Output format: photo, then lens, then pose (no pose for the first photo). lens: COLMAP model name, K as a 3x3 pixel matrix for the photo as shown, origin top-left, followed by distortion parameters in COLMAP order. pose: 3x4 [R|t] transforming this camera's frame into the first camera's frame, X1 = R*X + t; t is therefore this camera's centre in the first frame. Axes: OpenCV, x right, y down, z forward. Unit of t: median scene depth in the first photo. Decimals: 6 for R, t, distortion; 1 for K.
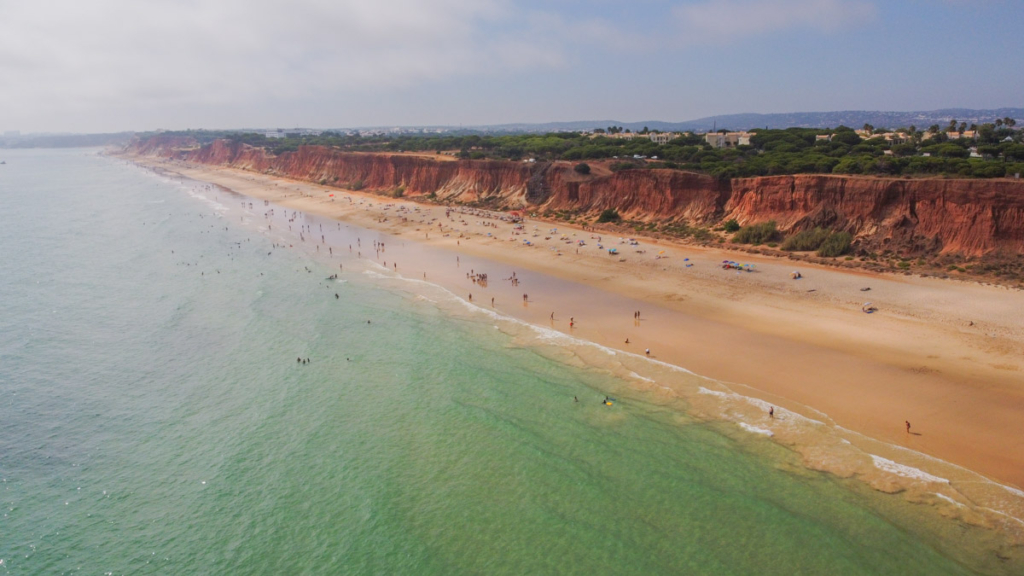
lens RADIAL K [[778.4, 0, 511.6], [0, 778.4, 294.3], [0, 0, 1]] dist [-0.005413, -0.006013]
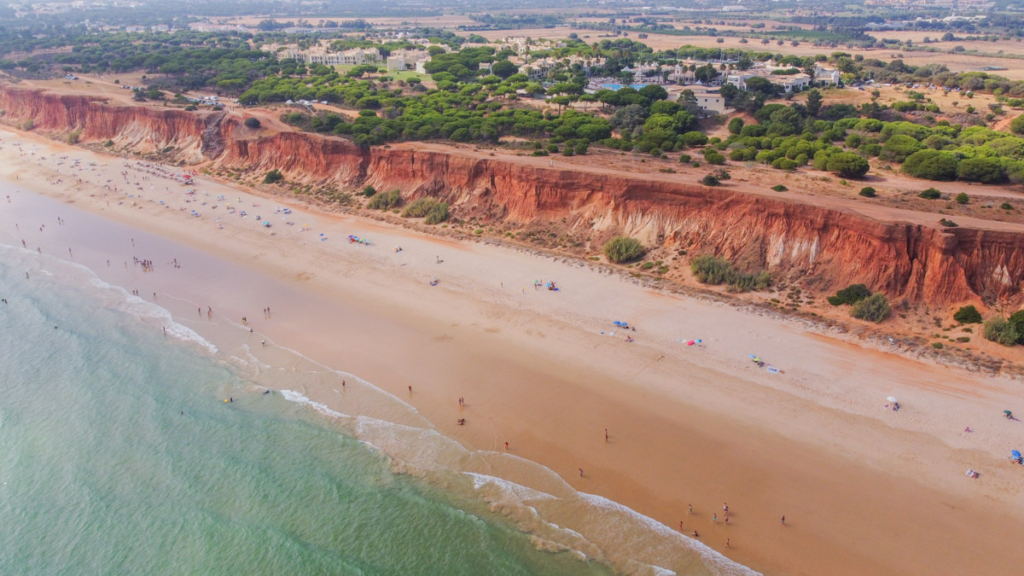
lens RADIAL K [[778.4, 0, 511.6], [0, 778.4, 294.3], [0, 0, 1]] dist [-0.005413, -0.006013]
pose [[0.945878, -0.105752, 0.306807, 0.092918], [0.053836, 0.983449, 0.173005, -0.117079], [-0.320025, -0.147124, 0.935916, -0.222988]]
